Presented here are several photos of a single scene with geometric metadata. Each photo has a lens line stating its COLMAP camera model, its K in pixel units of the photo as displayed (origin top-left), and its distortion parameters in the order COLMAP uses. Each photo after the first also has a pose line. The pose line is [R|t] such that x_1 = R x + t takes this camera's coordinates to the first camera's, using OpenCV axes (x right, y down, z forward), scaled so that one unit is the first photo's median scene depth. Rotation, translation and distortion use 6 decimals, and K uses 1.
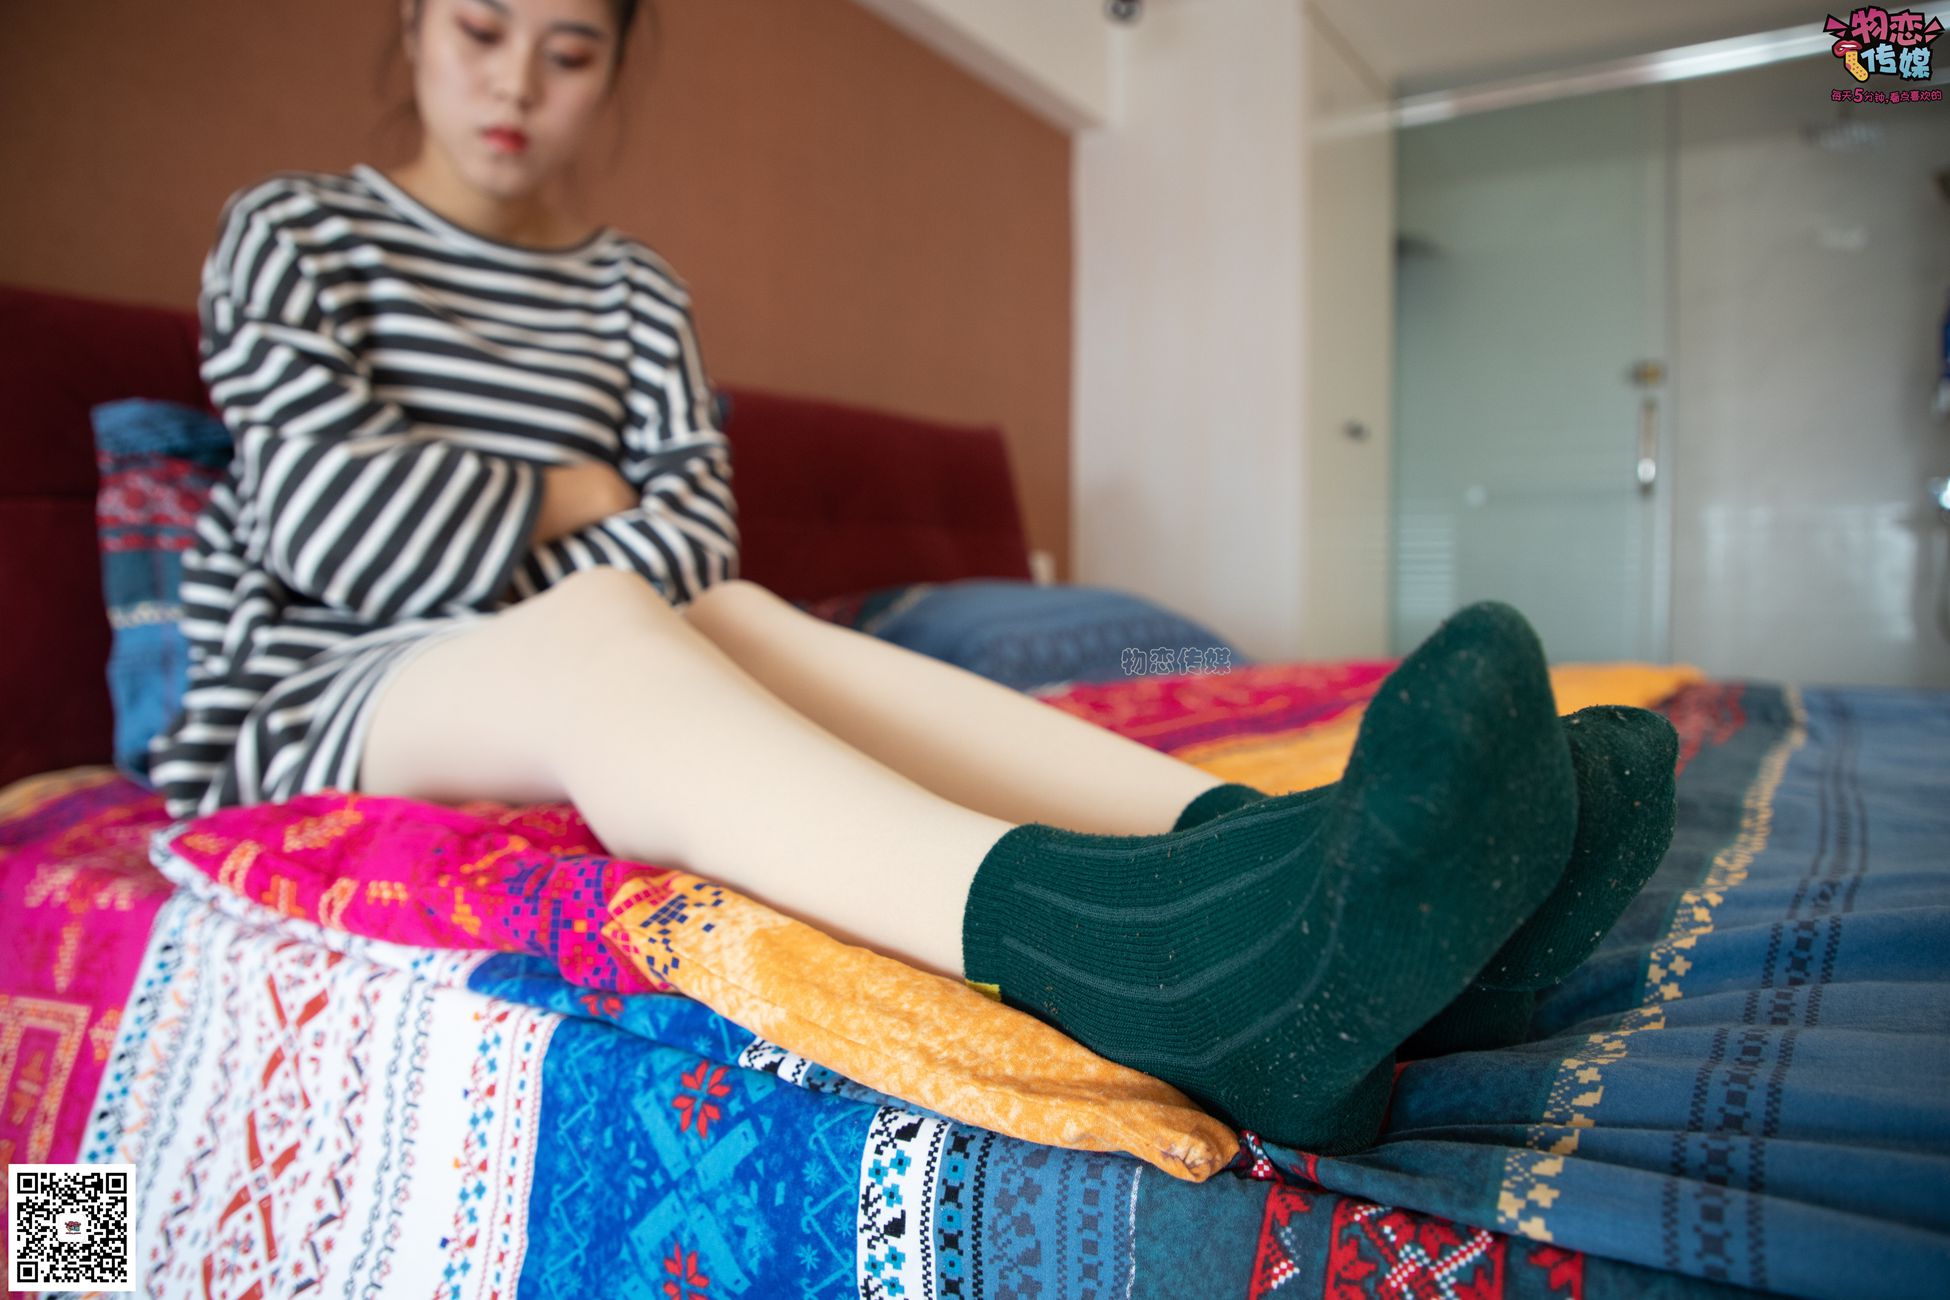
lens RADIAL K [[1326.8, 0, 975.0], [0, 1326.8, 650.0], [0, 0, 1]] dist [-0.085853, -0.000254]
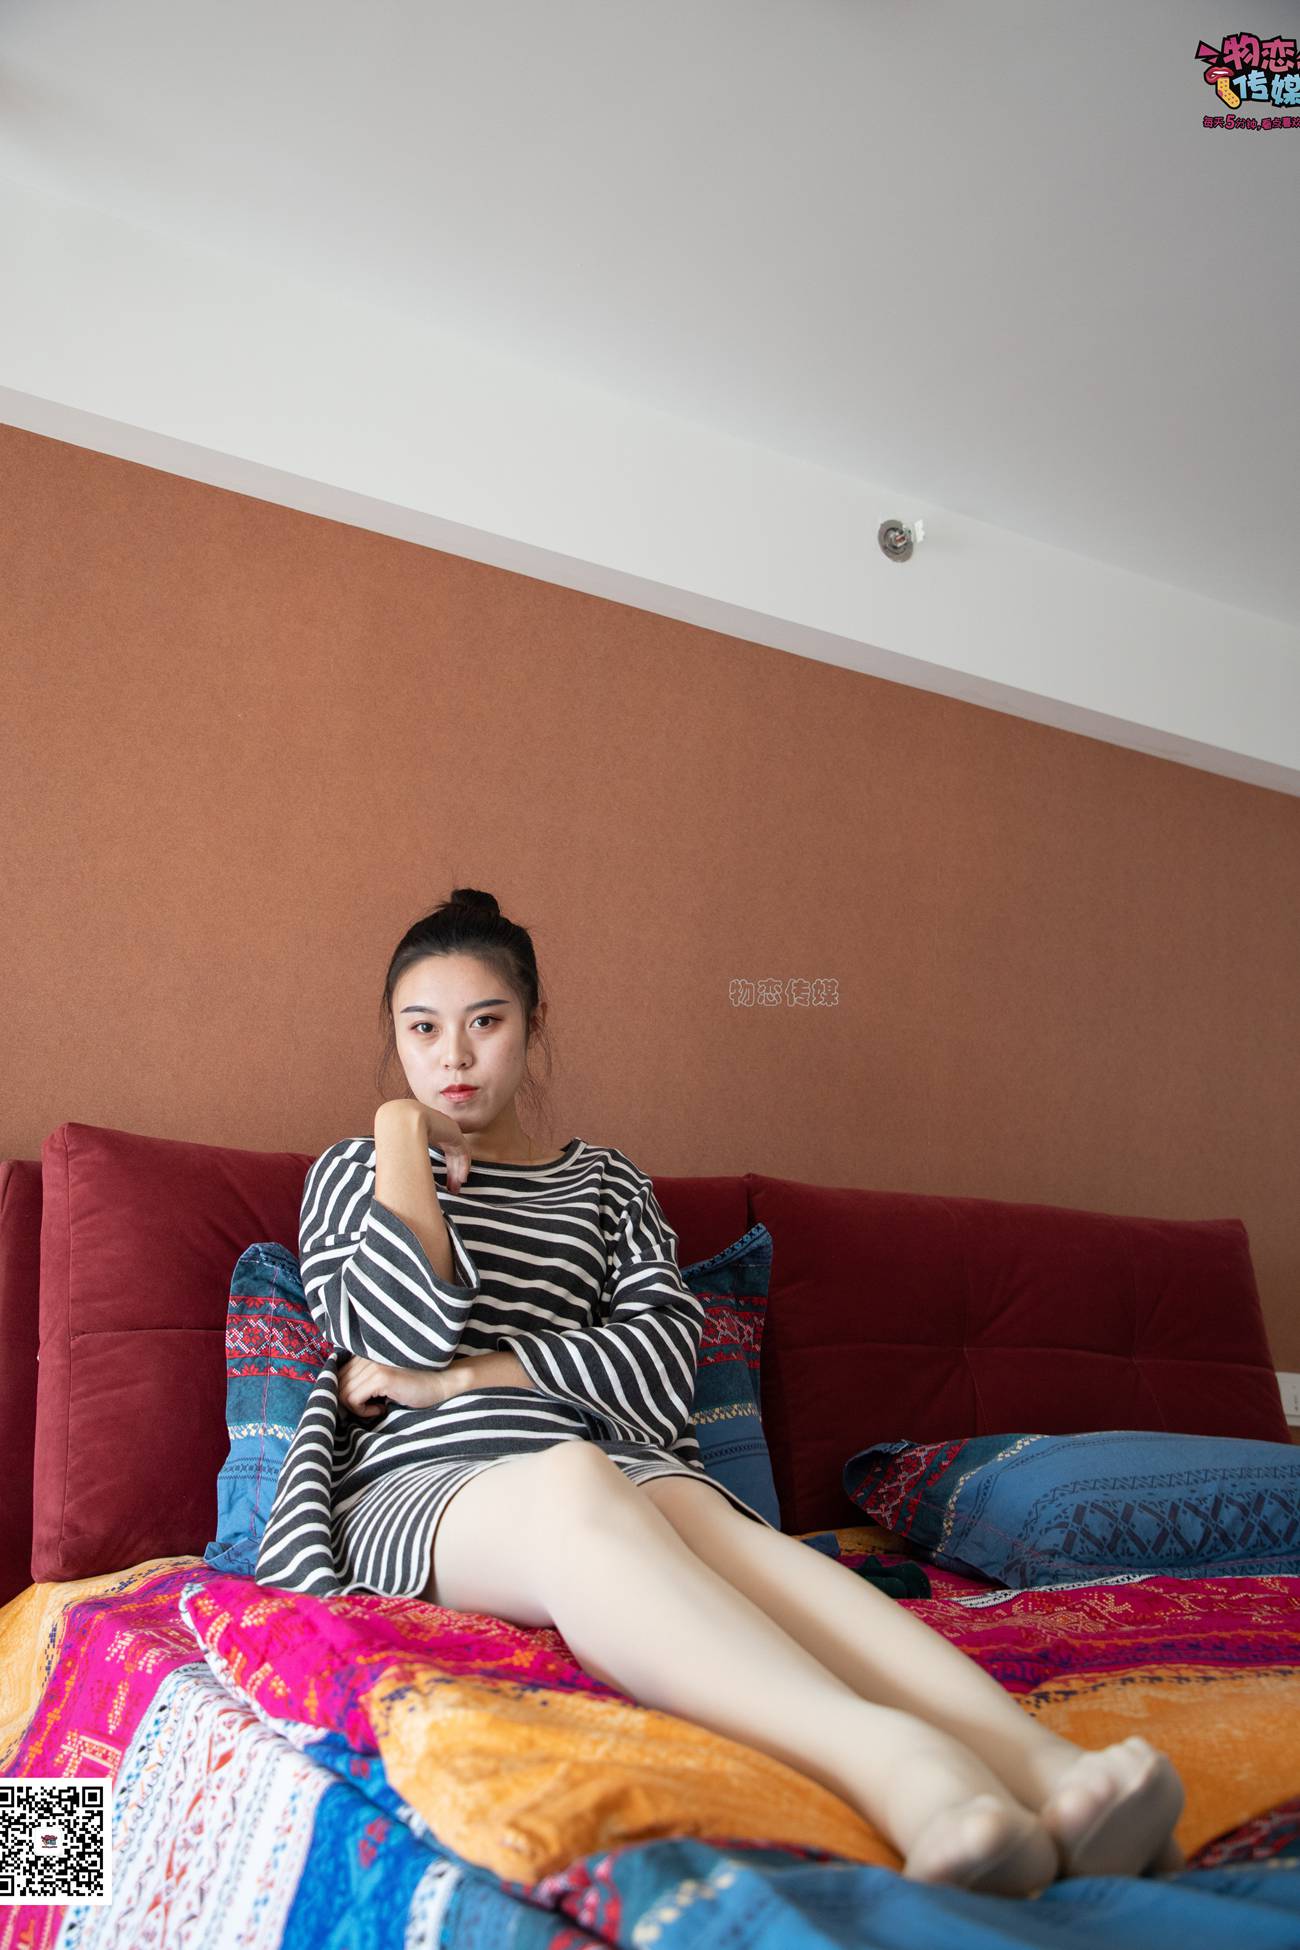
lens RADIAL K [[1817.3, 0, 636.9], [0, 1817.3, 980.6], [0, 0, 1]] dist [0.005529, 0.065496]
pose [[0.888842, -0.033931, -0.456955, 1.059693], [-0.077004, 0.972010, -0.221959, -0.184271], [0.451696, 0.232474, 0.861351, -0.921095]]
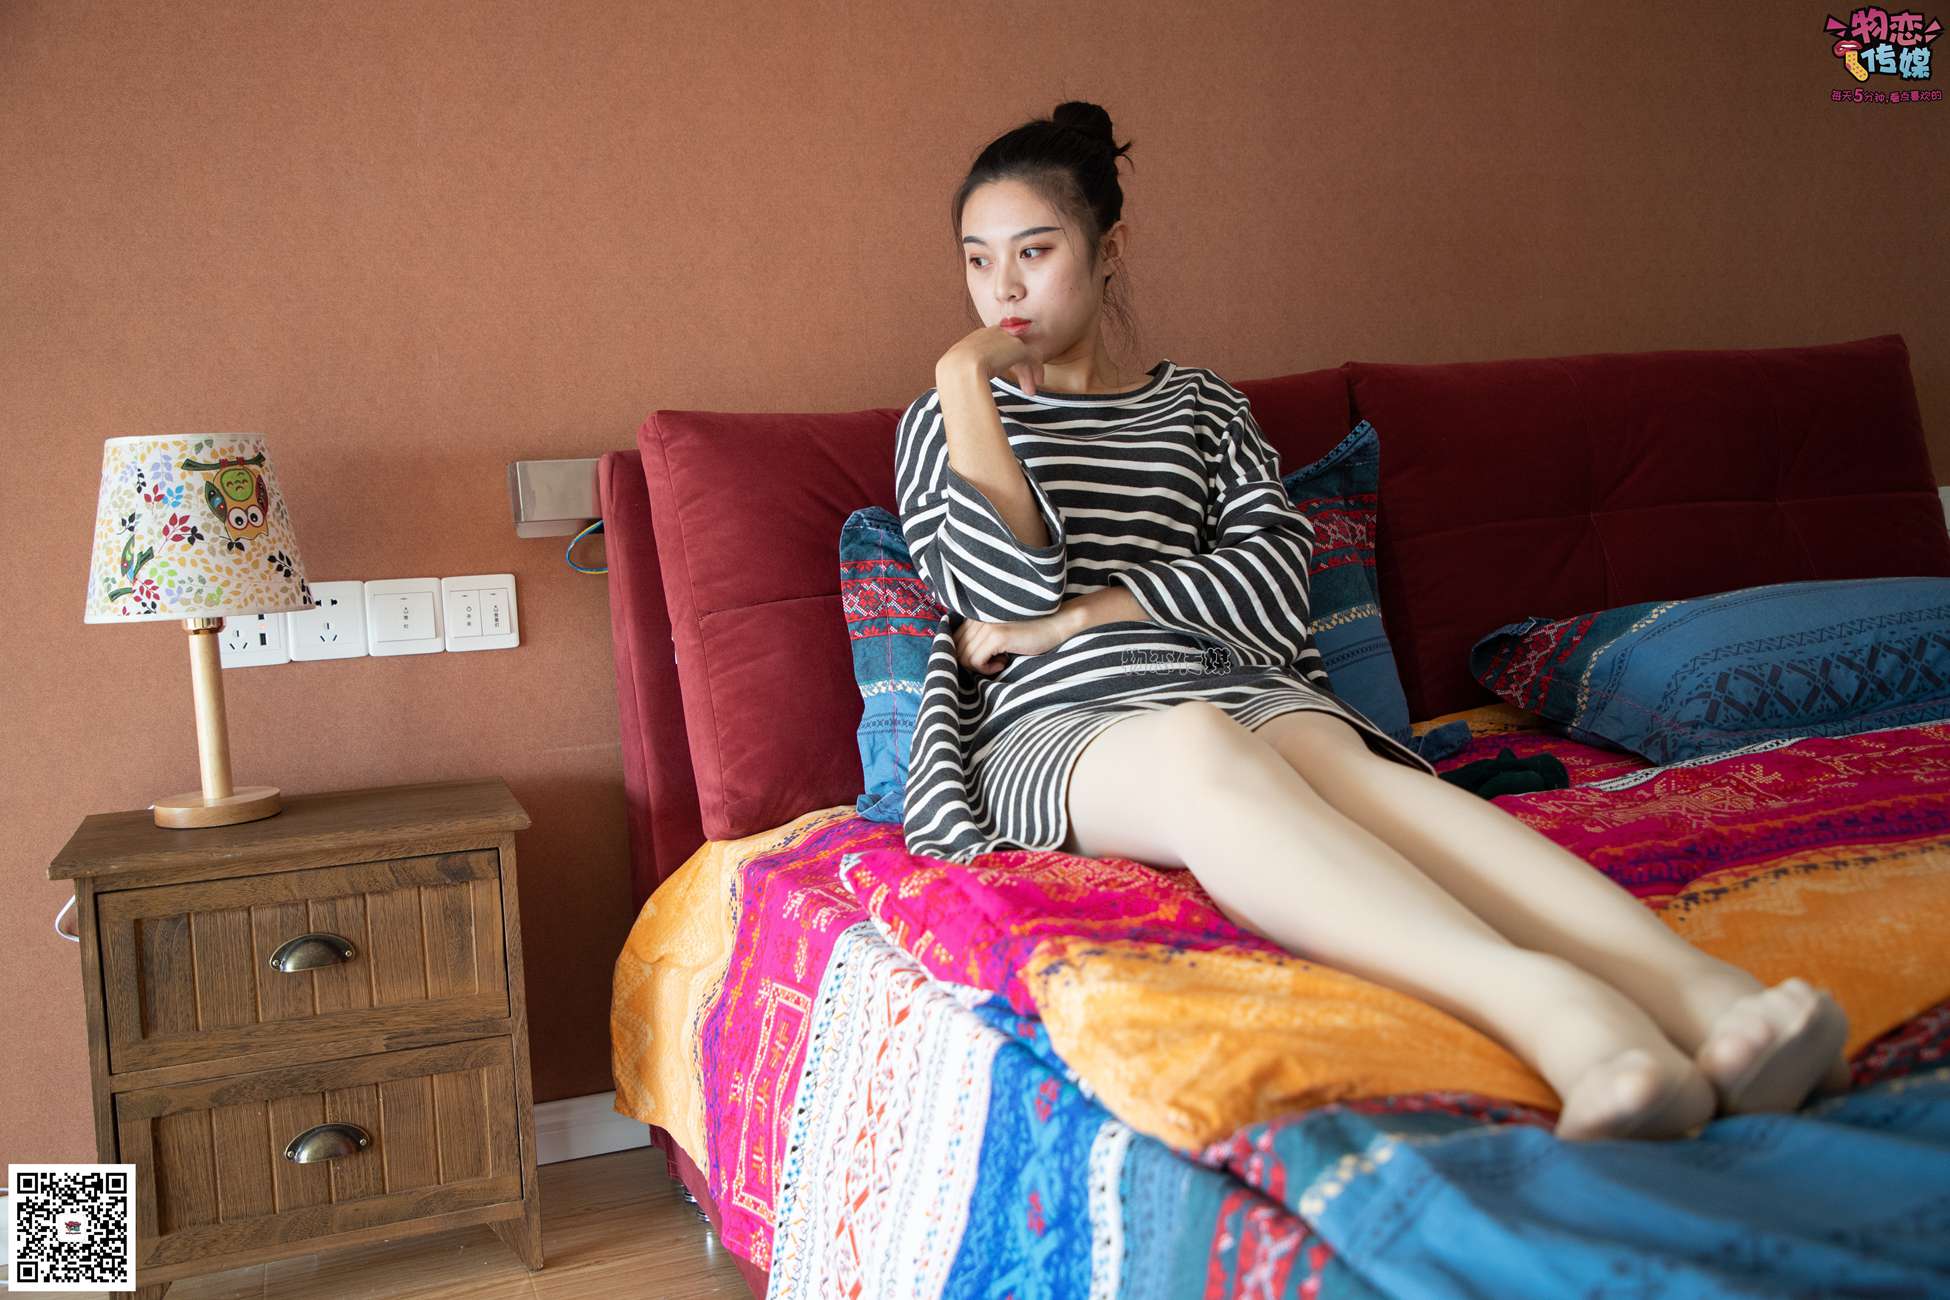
lens RADIAL K [[1817.3, 0, 969.5], [0, 1817.3, 668.3], [0, 0, 1]] dist [0.005529, 0.065496]
pose [[0.810796, 0.011722, -0.585211, 1.032344], [0.034059, 0.997161, 0.067161, -0.353231], [0.584337, -0.074386, 0.808095, -0.857814]]
